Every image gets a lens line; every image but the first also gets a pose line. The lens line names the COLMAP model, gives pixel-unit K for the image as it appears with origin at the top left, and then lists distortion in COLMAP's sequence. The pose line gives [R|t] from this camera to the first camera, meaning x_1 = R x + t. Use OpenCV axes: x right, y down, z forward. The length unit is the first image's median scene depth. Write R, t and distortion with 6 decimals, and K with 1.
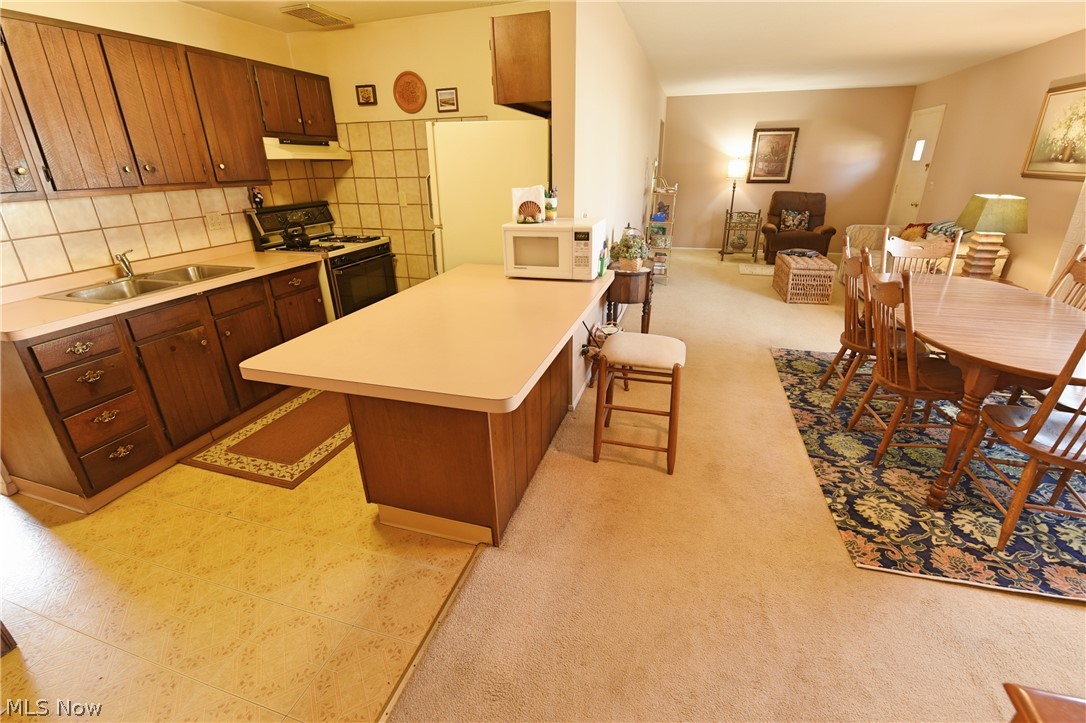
lens RADIAL K [[462.5, 0, 547.5], [0, 462.5, 359.5], [0, 0, 1]] dist [-0.002397, -0.009970]
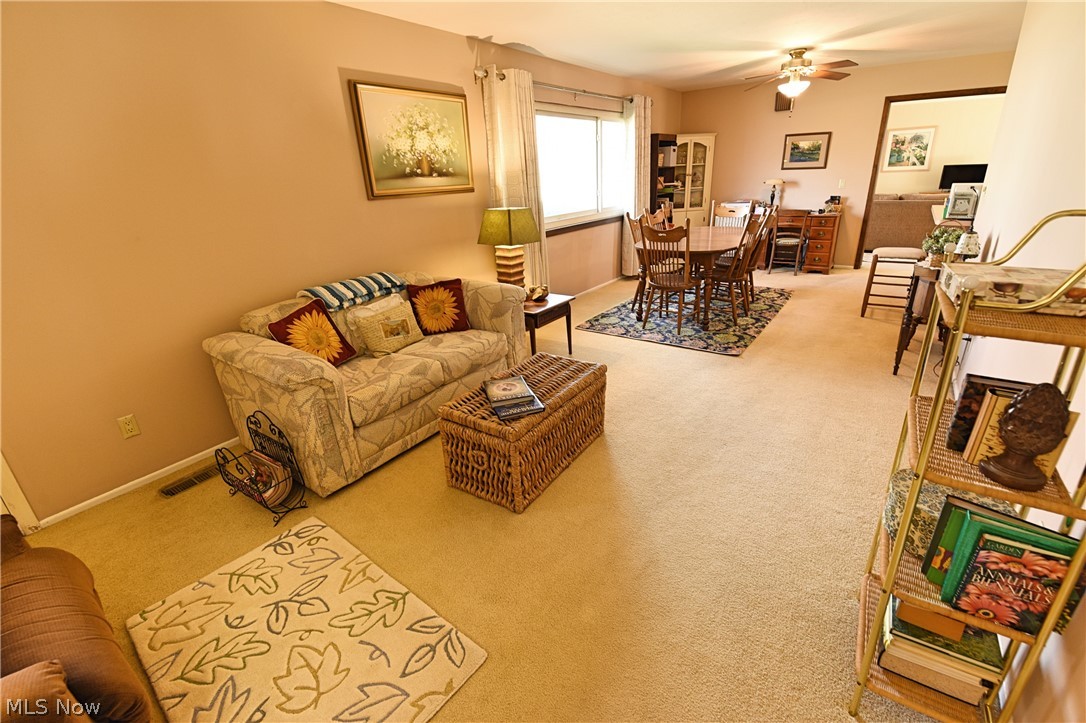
lens RADIAL K [[471.6, 0, 545.7], [0, 471.6, 360.1], [0, 0, 1]] dist [-0.000804, -0.011363]
pose [[-0.946768, -0.063378, 0.315617, 0.810210], [0.177586, 0.714923, 0.676275, -1.097993], [-0.268503, 0.696325, -0.665611, 2.593383]]
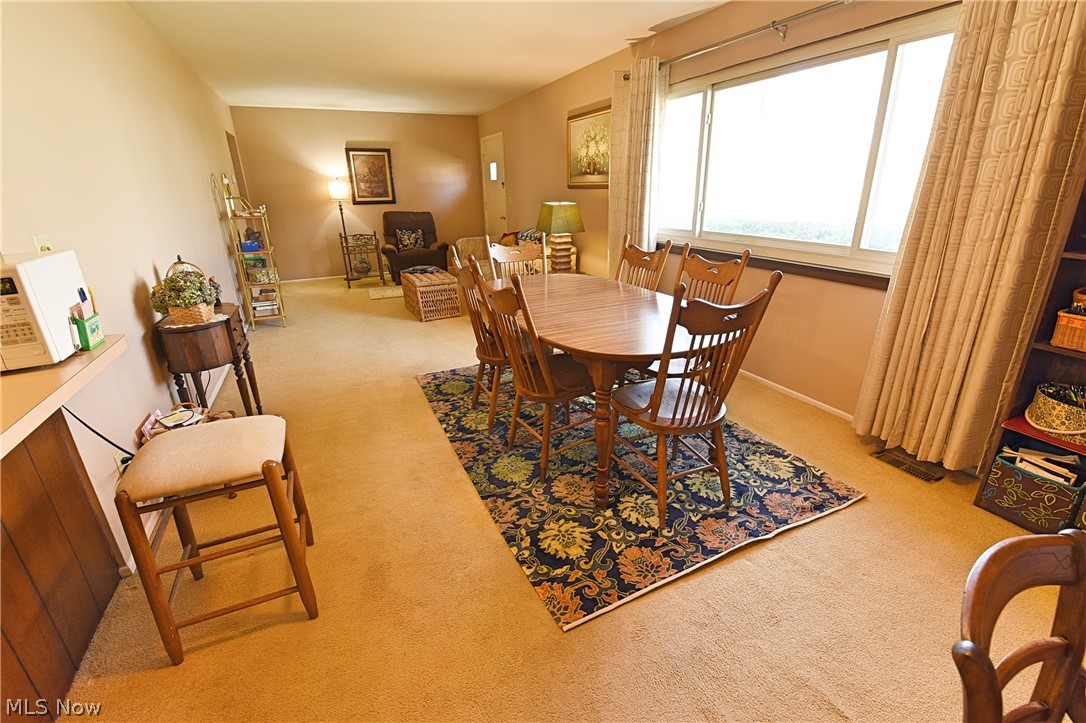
lens RADIAL K [[471.6, 0, 545.7], [0, 471.6, 360.1], [0, 0, 1]] dist [-0.000804, -0.011363]
pose [[0.740550, -0.231315, 0.630936, 0.133469], [0.265951, 0.963117, 0.040944, -0.034871], [-0.617135, 0.137477, 0.774754, 0.175860]]
